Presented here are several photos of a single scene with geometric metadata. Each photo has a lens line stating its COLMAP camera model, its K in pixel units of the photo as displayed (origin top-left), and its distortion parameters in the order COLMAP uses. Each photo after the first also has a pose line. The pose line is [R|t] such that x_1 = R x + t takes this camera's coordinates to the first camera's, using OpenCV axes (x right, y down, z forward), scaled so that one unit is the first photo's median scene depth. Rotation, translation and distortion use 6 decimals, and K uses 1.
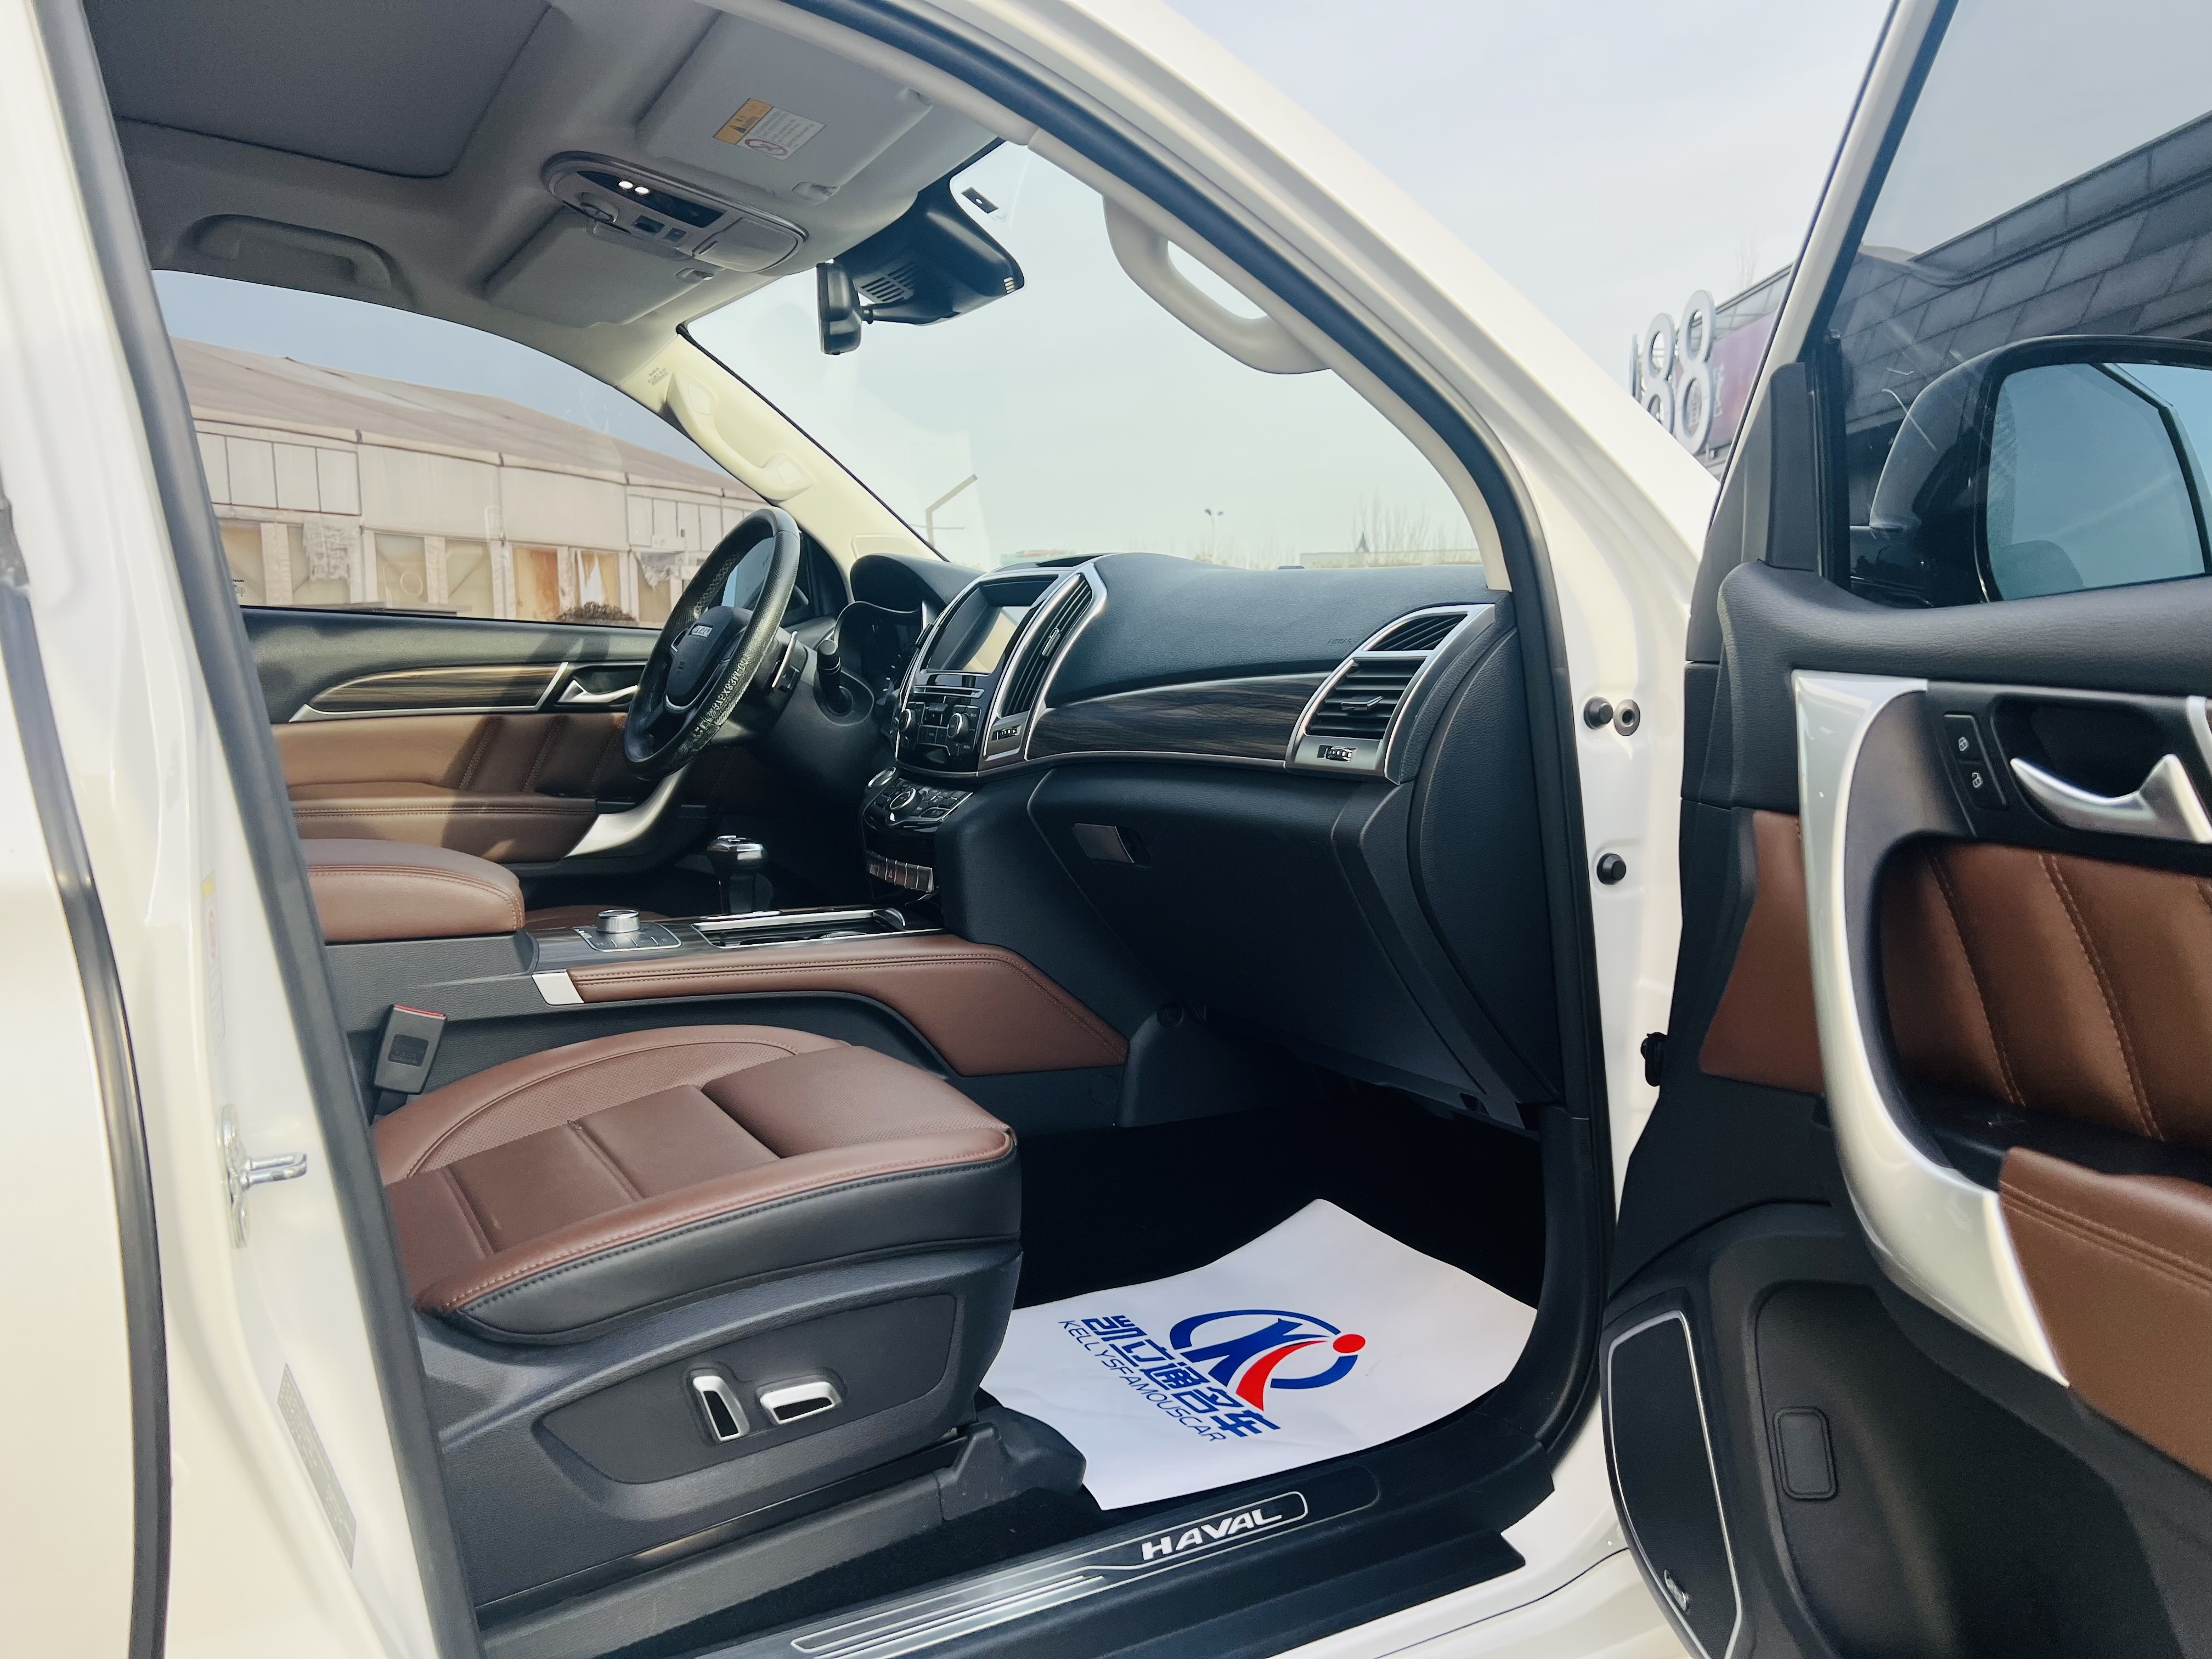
lens RADIAL K [[1608.1, 0, 1106.0], [0, 1608.1, 829.5], [0, 0, 1]] dist [0.081098, -0.081166]
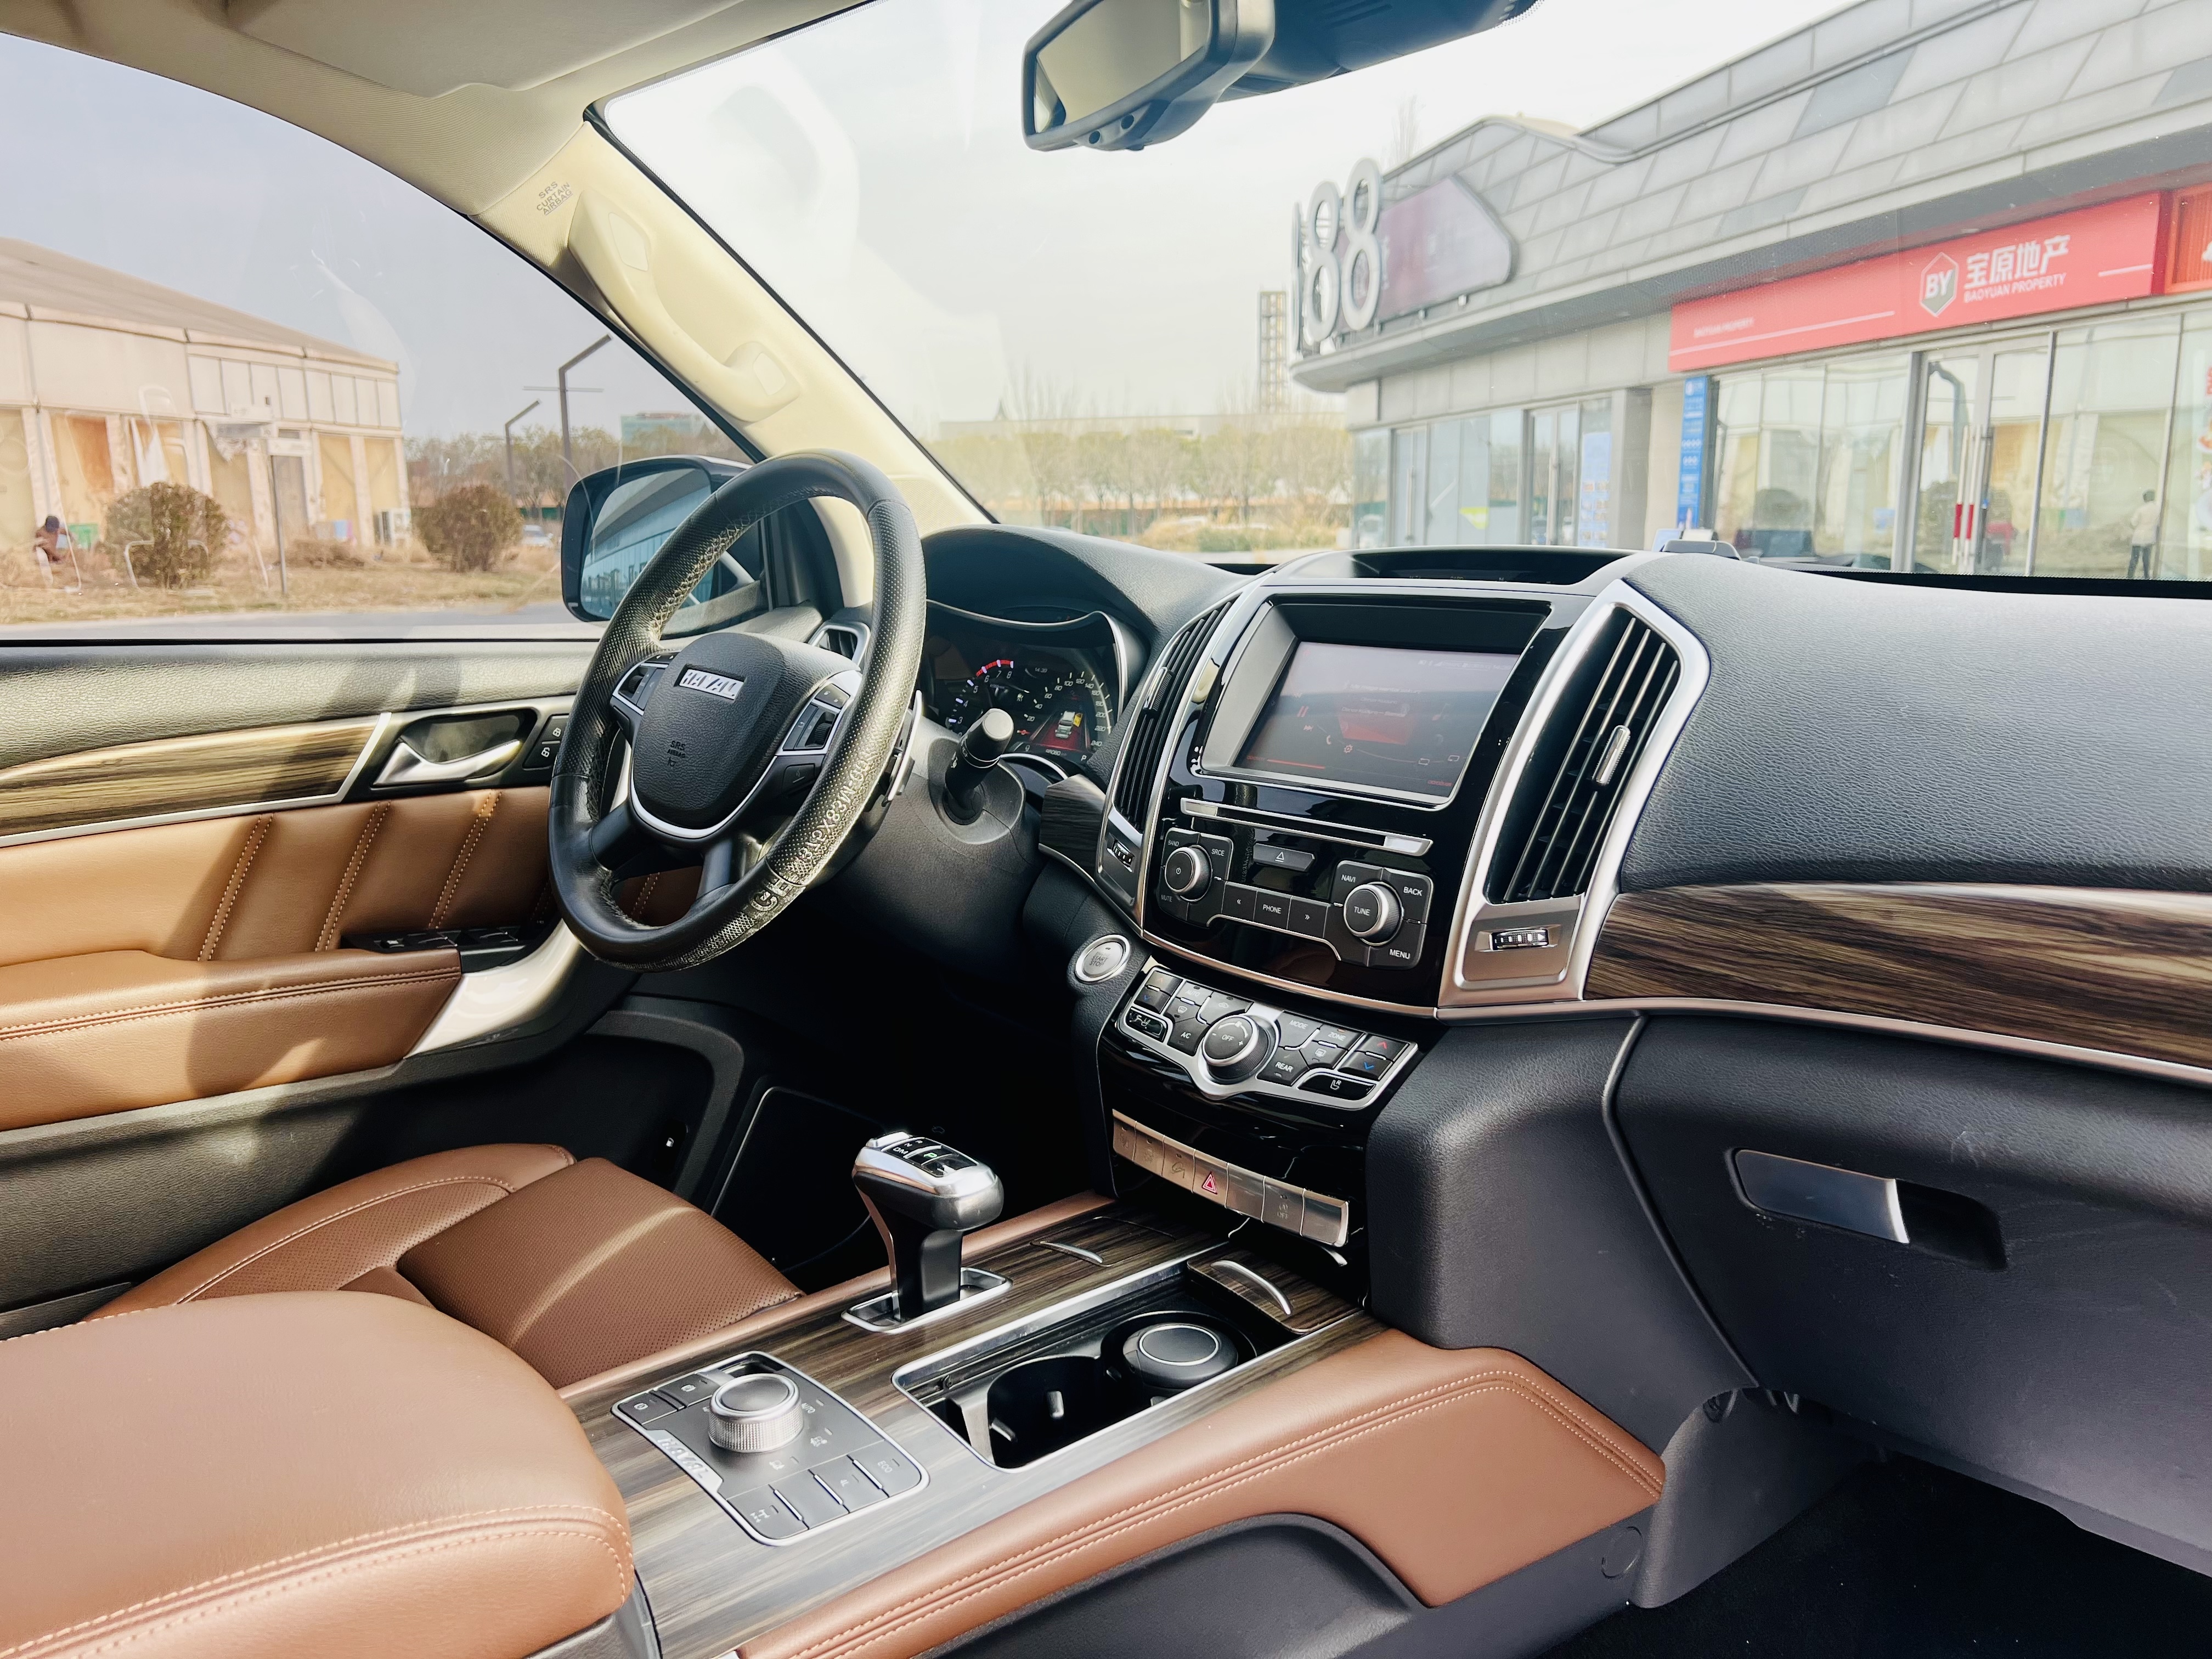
lens RADIAL K [[1657.3, 0, 1106.0], [0, 1657.3, 829.5], [0, 0, 1]] dist [0.017850, -0.001161]
pose [[0.978931, -0.047638, 0.198557, -0.205194], [0.033508, 0.996701, 0.073927, -0.097300], [-0.201423, -0.065716, 0.977297, 0.380286]]
